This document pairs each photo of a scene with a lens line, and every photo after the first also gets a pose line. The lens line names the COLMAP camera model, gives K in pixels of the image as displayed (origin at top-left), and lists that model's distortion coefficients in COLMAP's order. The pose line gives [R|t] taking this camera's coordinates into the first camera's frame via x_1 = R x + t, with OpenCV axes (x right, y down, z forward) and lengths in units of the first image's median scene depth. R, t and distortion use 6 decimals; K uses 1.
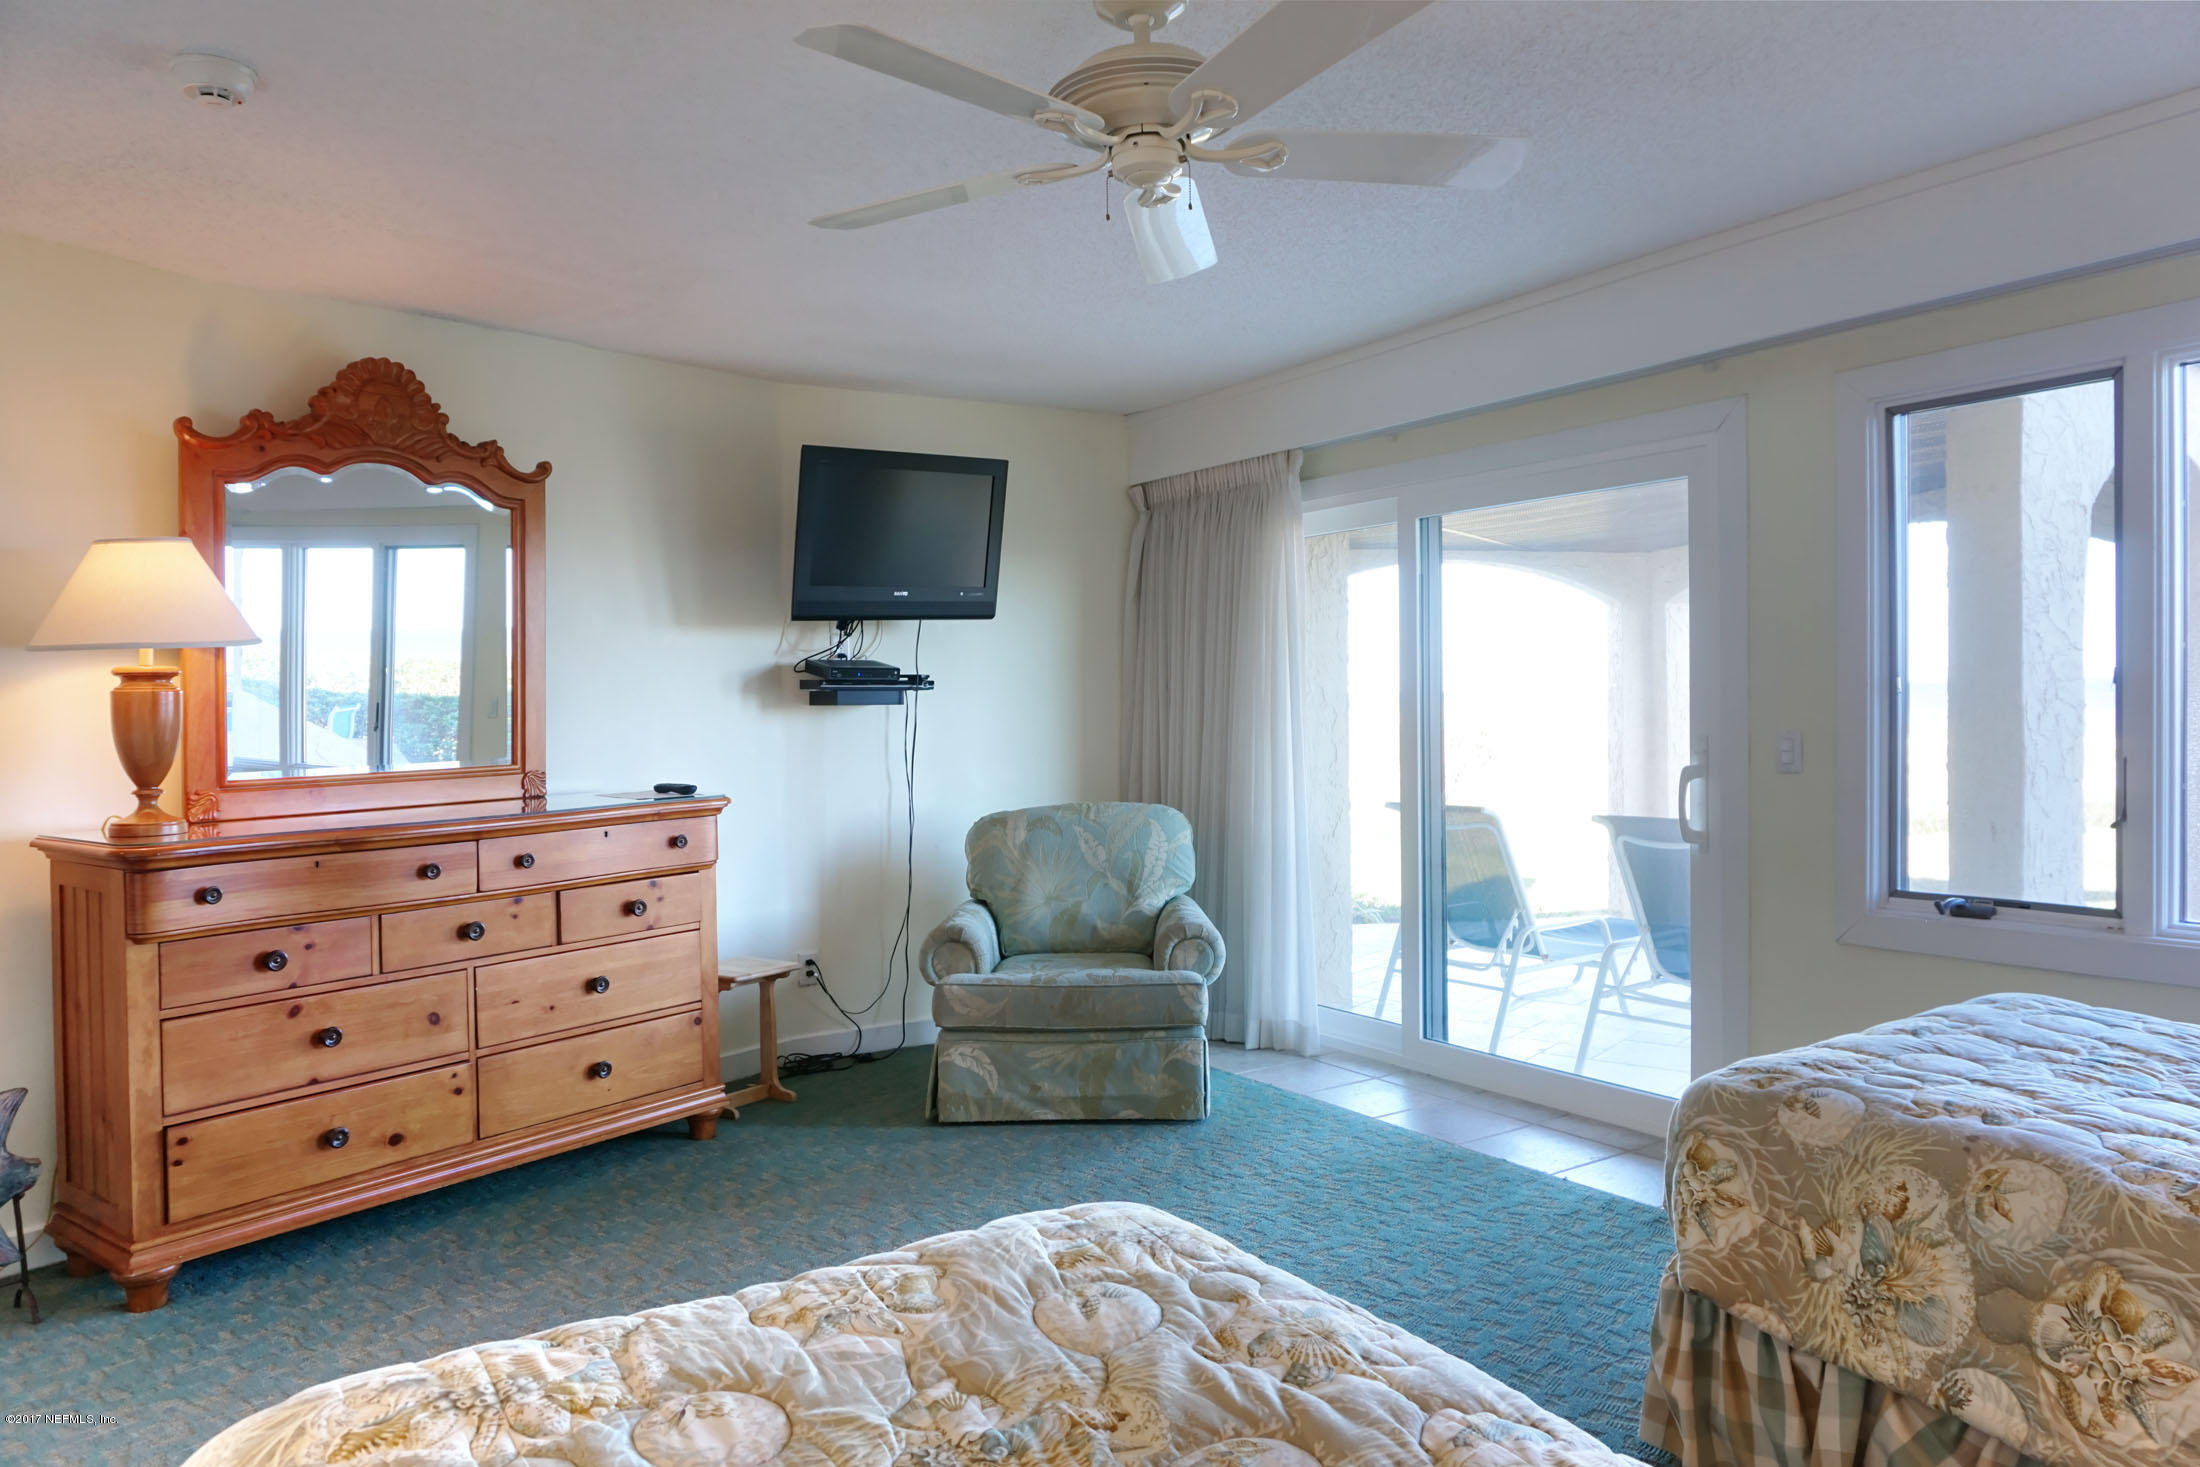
lens RADIAL K [[1516.3, 0, 1106.3], [0, 1516.3, 734.1], [0, 0, 1]] dist [-0.025604, 0.036747]
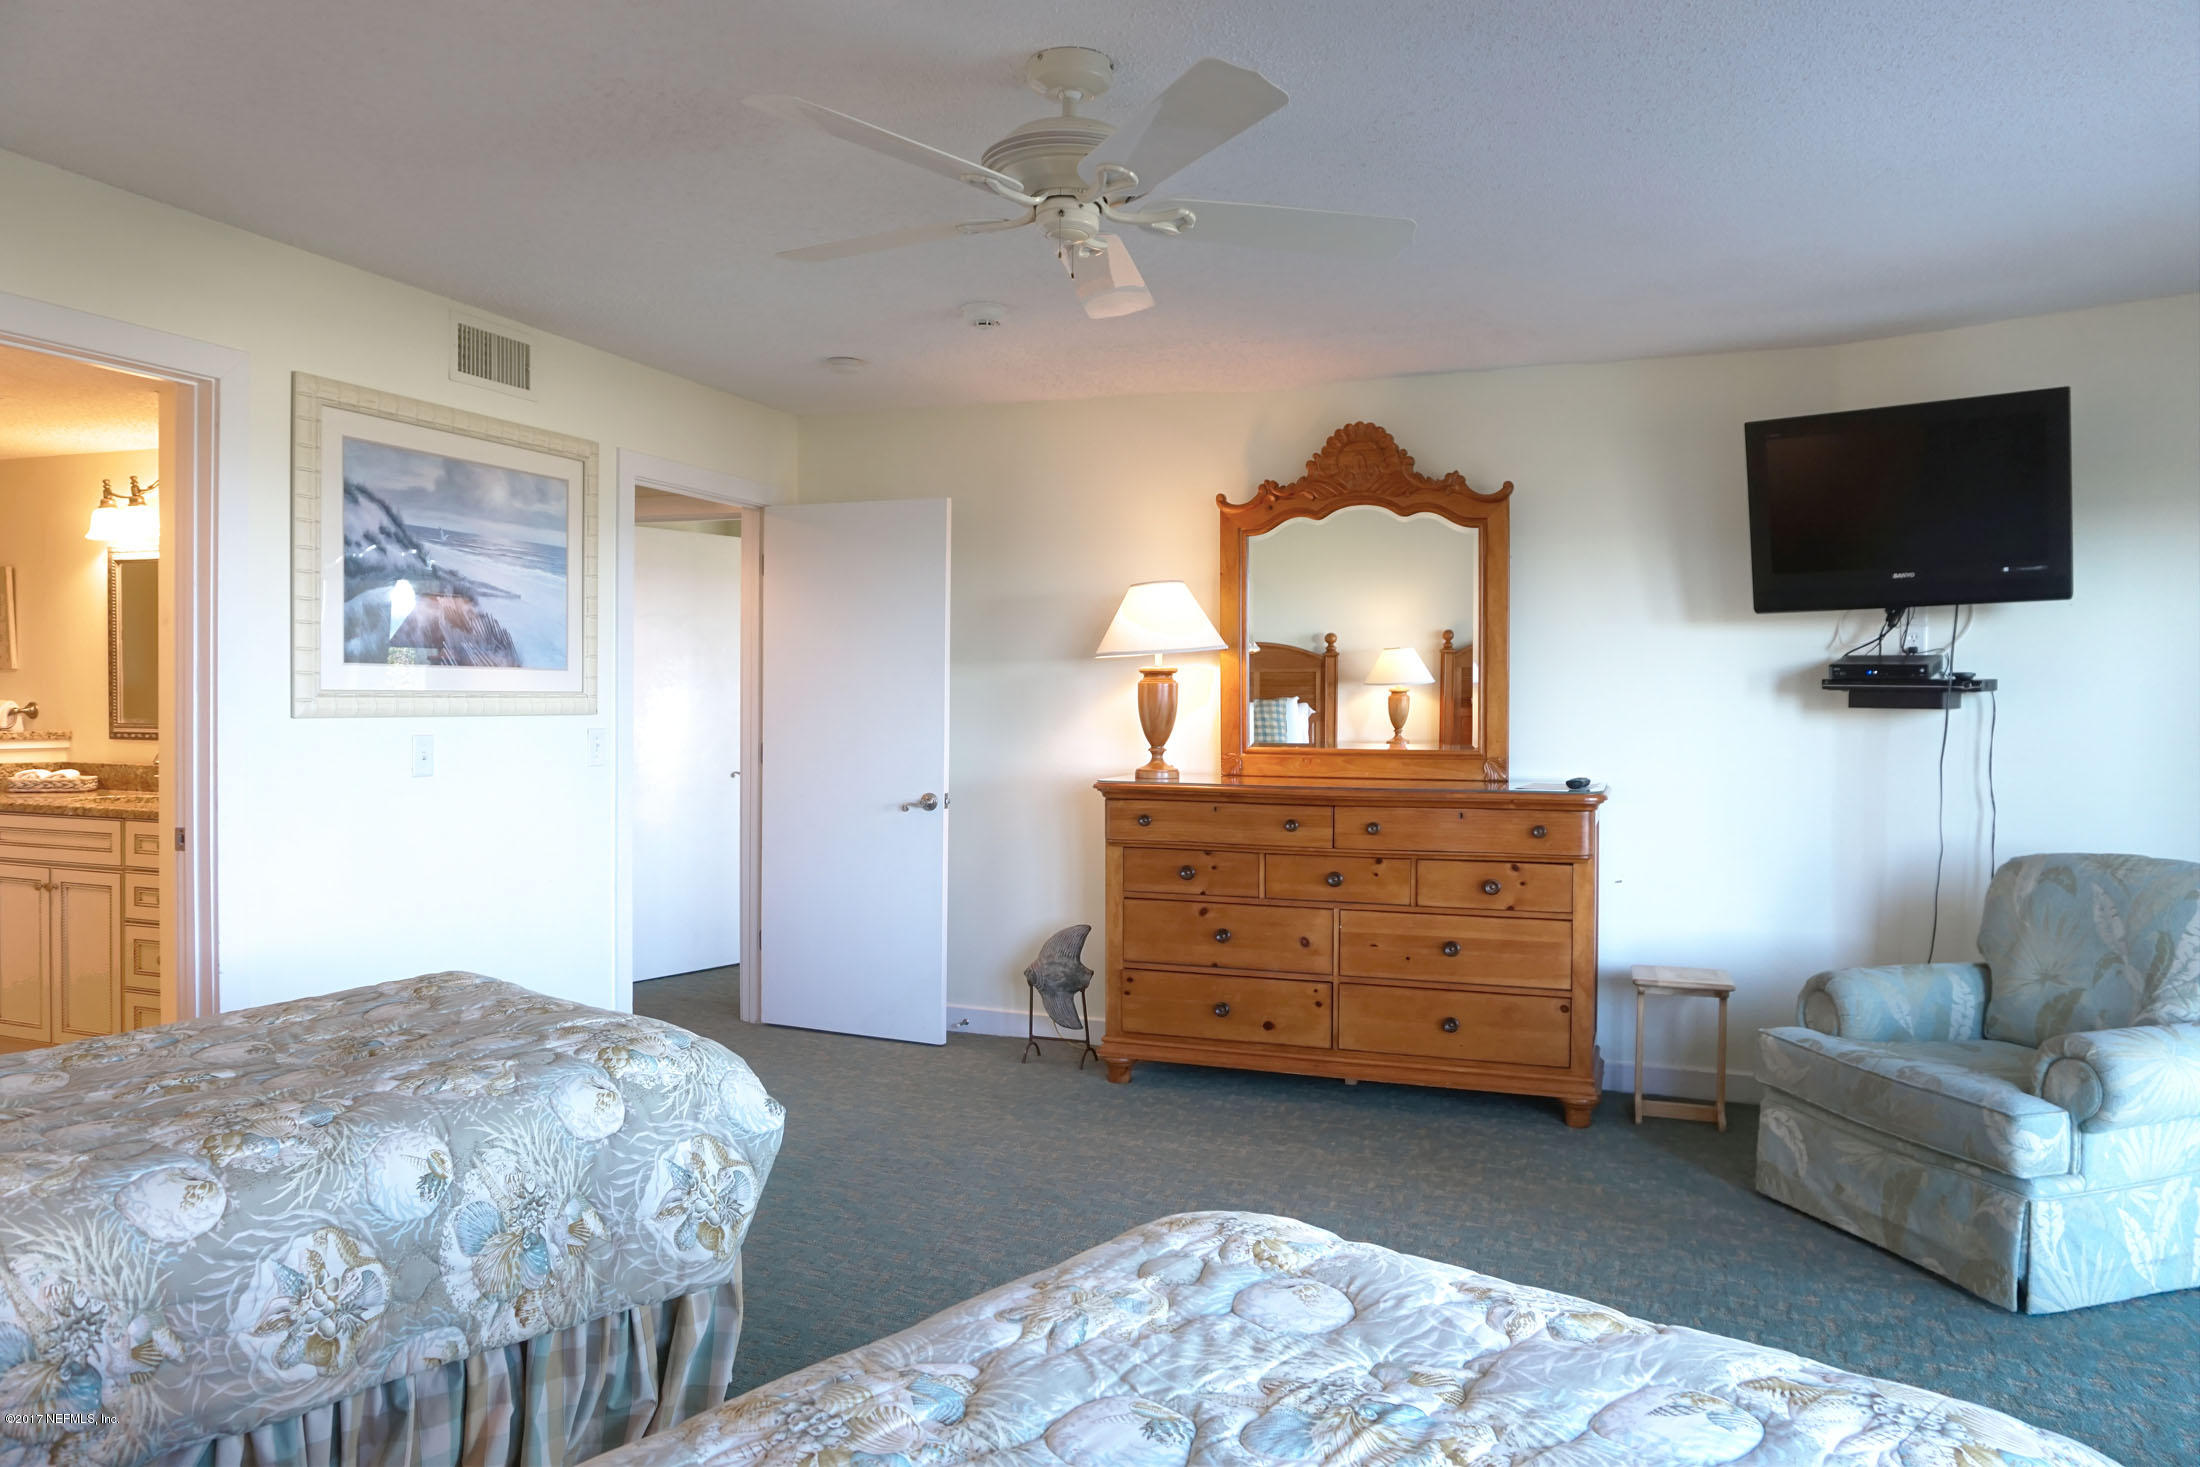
lens RADIAL K [[1516.3, 0, 1090.0], [0, 1516.3, 726.0], [0, 0, 1]] dist [-0.025604, 0.036747]
pose [[0.272095, 0.039199, -0.961472, 0.667807], [-0.033713, 0.998945, 0.031186, -0.025886], [0.961680, 0.023928, 0.273130, 0.428593]]
